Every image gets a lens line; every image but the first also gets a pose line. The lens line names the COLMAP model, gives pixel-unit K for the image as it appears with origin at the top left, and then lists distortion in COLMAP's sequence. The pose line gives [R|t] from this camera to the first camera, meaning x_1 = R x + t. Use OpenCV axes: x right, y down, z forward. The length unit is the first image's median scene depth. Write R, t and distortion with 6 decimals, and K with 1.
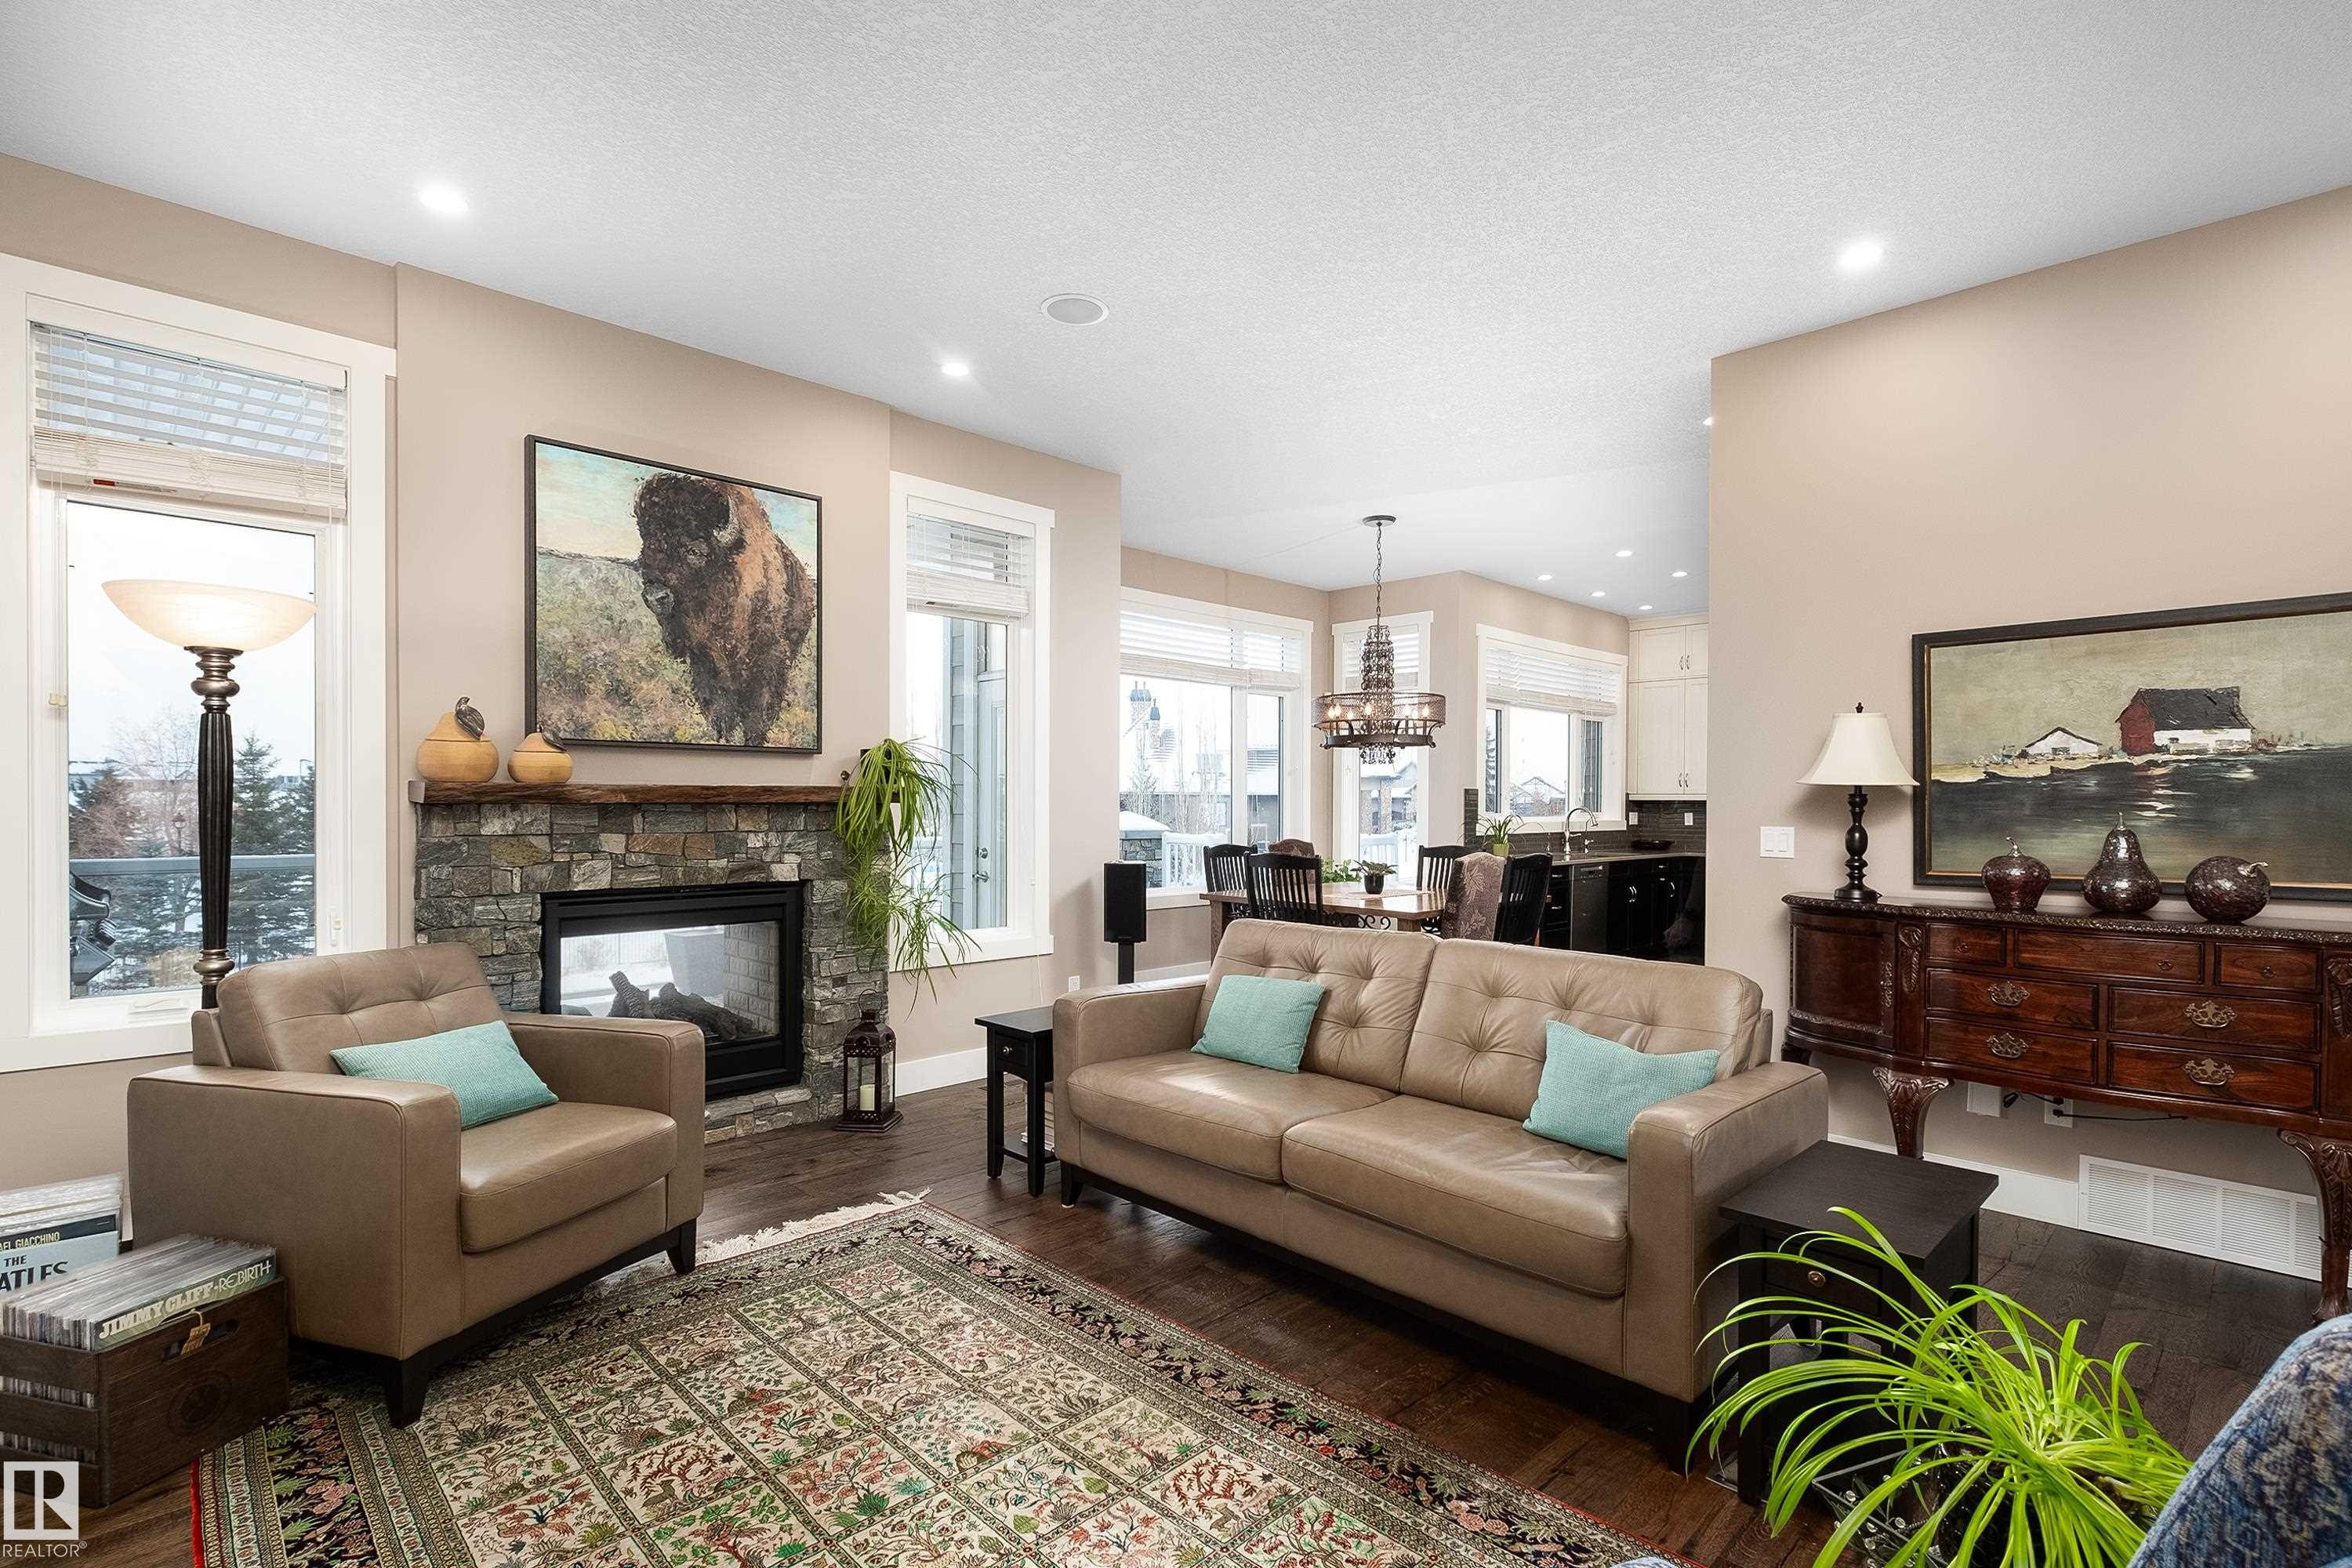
lens RADIAL K [[1098.5, 0, 1170.2], [0, 1098.5, 815.3], [0, 0, 1]] dist [0.023692, -0.016428]
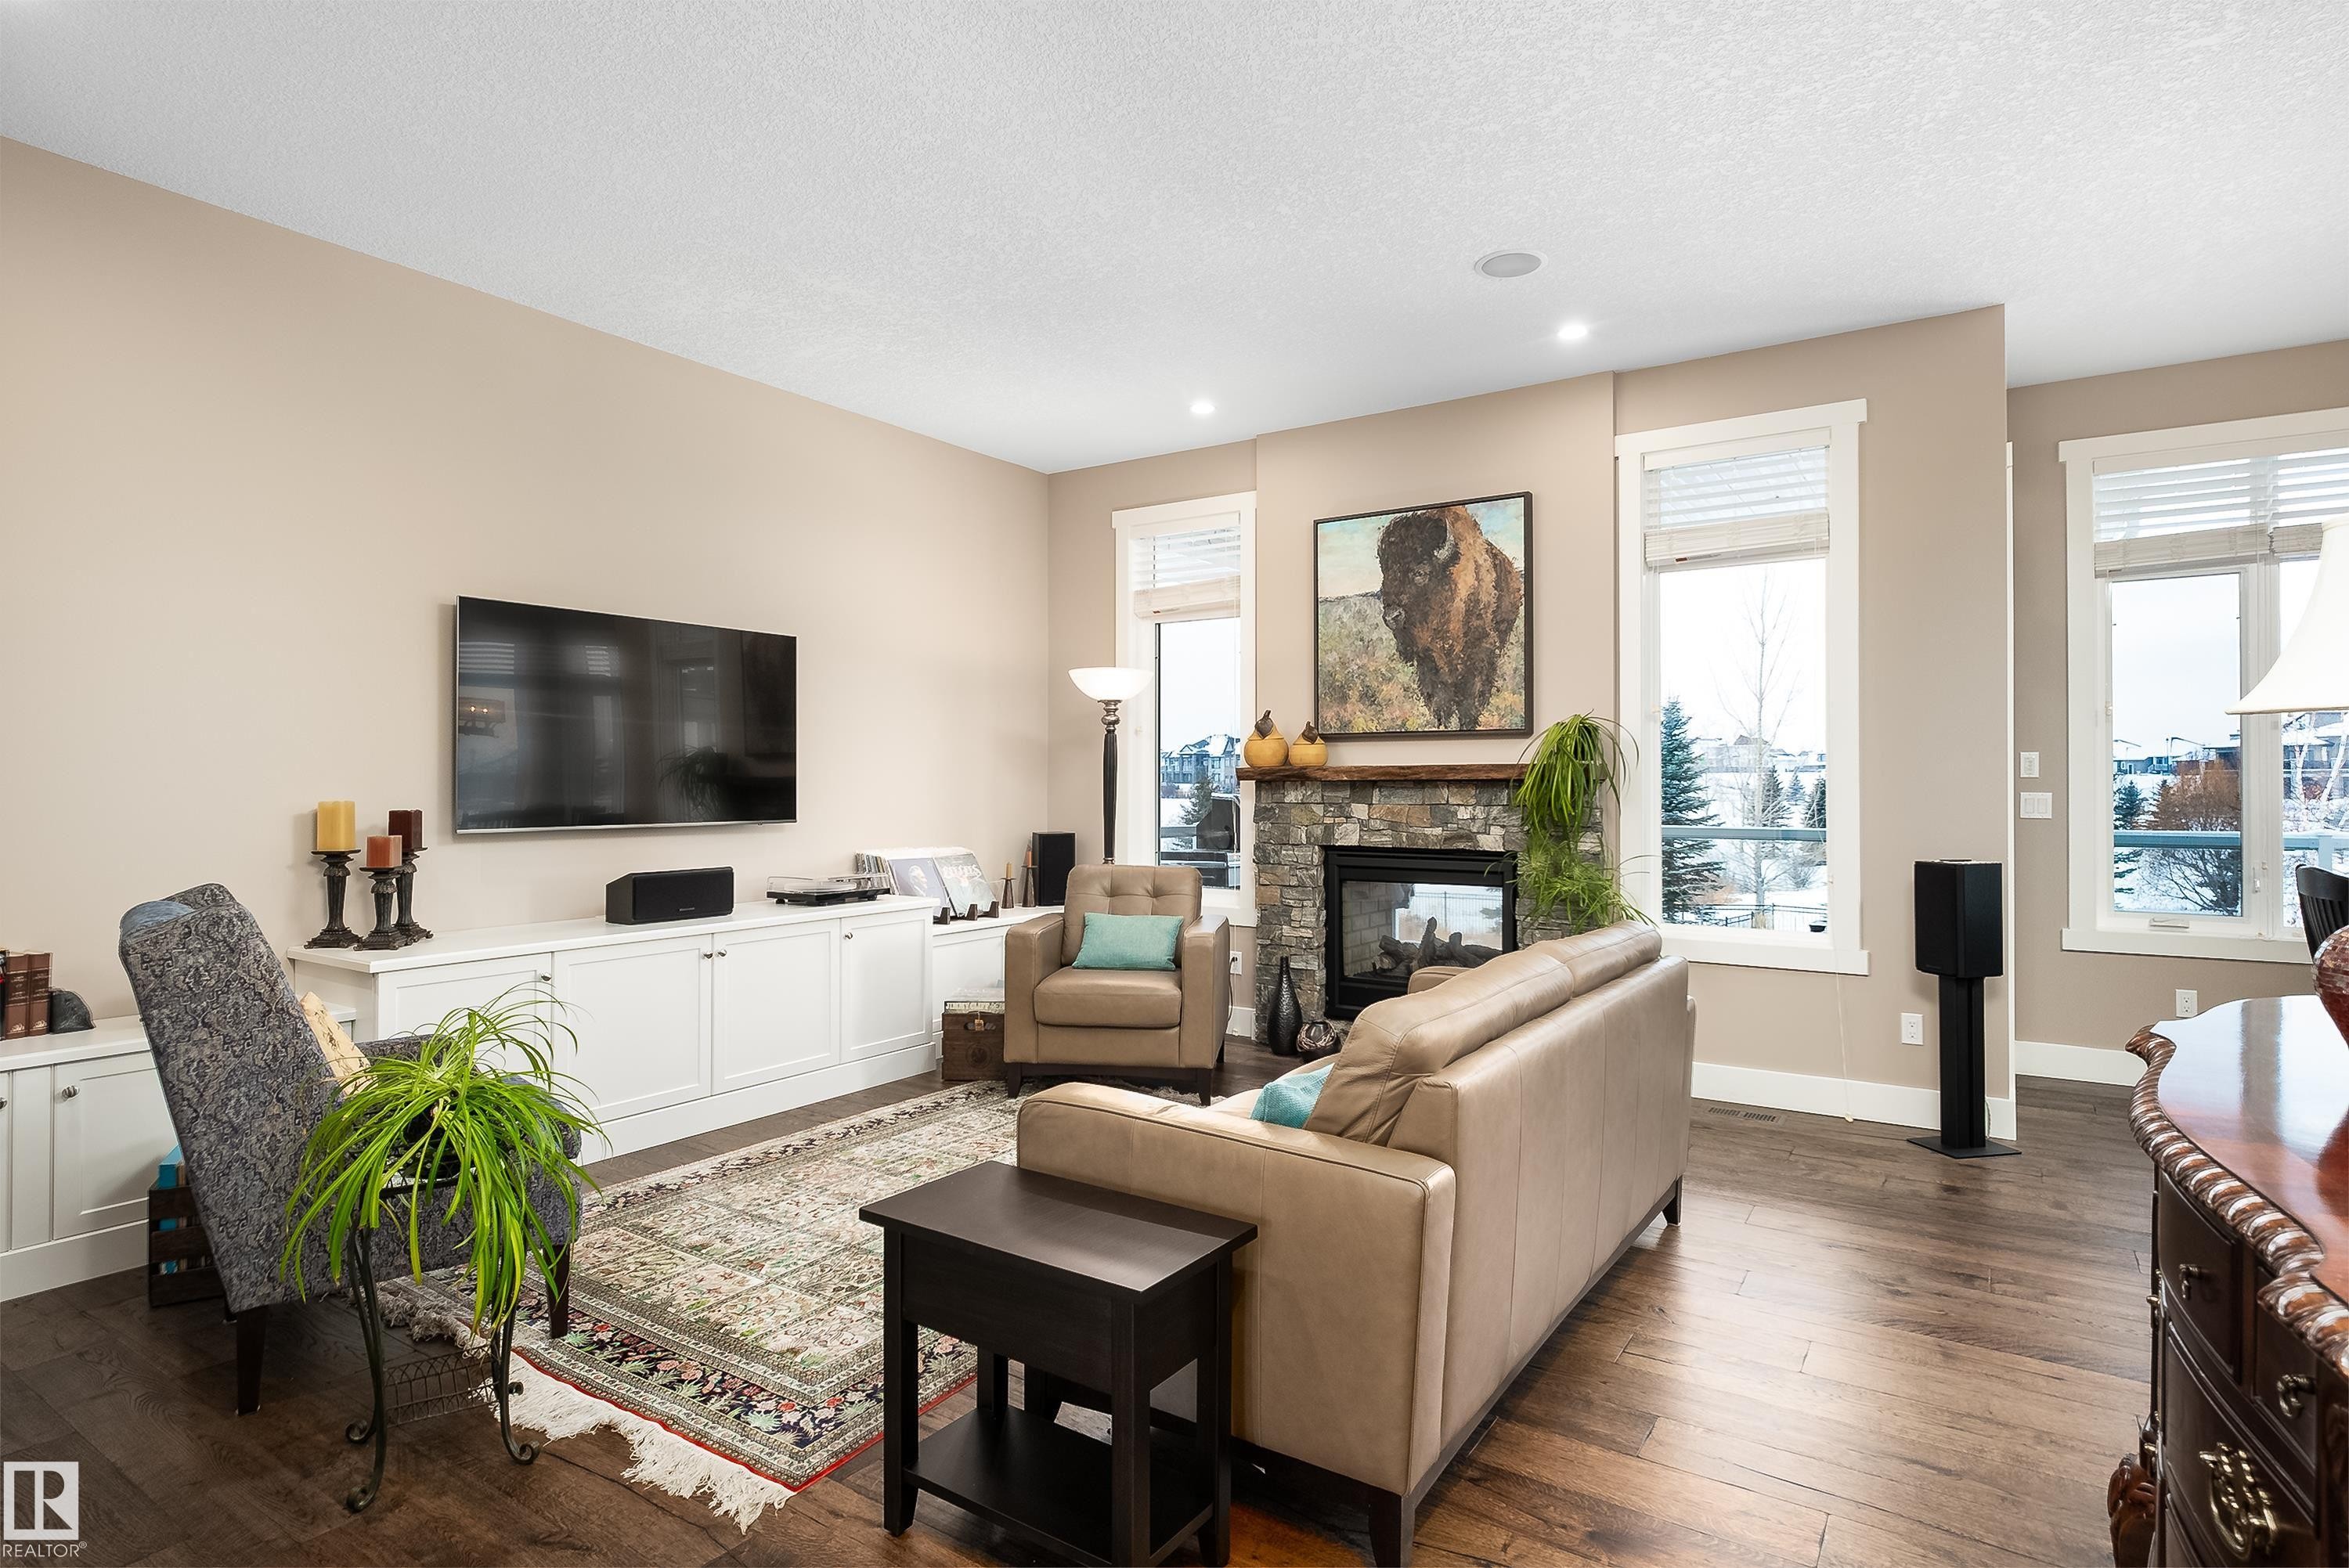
lens RADIAL K [[1217.3, 0, 1174.5], [0, 1217.3, 784.0], [0, 0, 1]] dist [-0.001020, 0.000016]
pose [[0.207339, -0.004089, -0.978261, 0.842915], [-0.010508, 0.999924, -0.006407, 0.004568], [0.978213, 0.011608, 0.207281, 0.474388]]
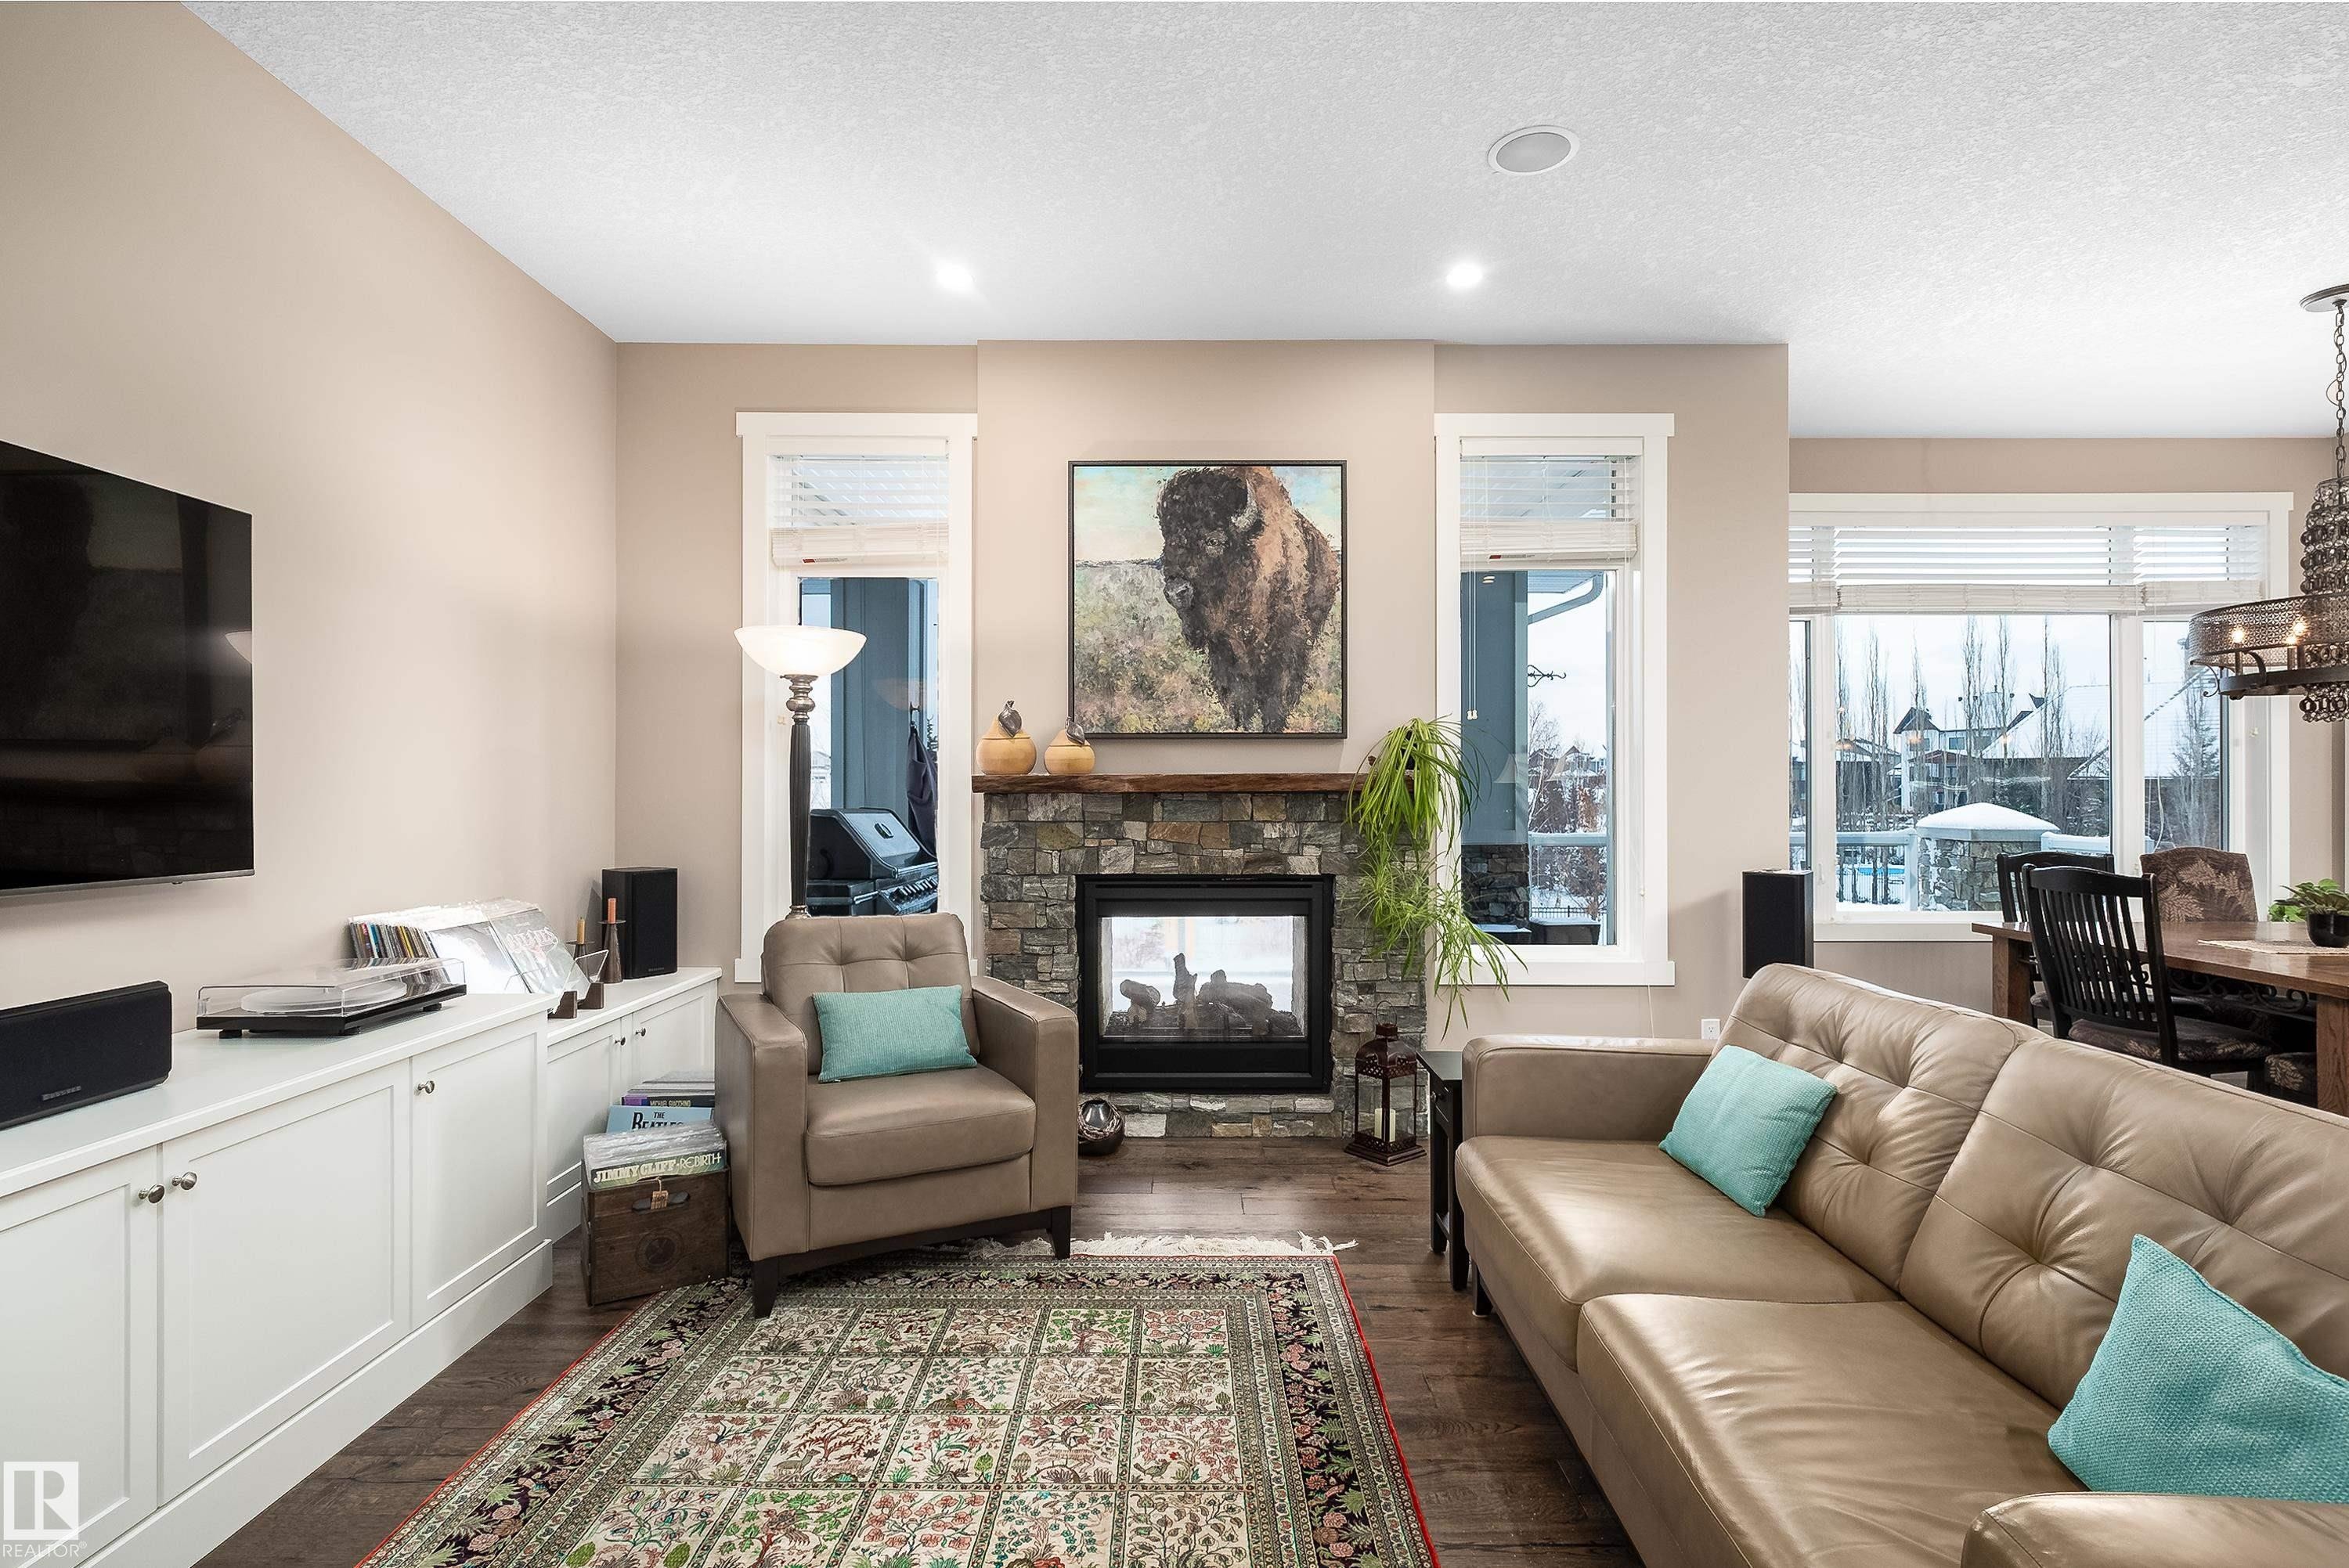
lens RADIAL K [[1139.6, 0, 1177.9], [0, 1139.6, 788.3], [0, 0, 1]] dist [0.001359, -0.000098]
pose [[0.716421, -0.006942, -0.697633, 0.274933], [-0.004288, 0.999888, -0.014353, 0.000458], [0.697655, 0.013274, 0.716311, 0.244951]]
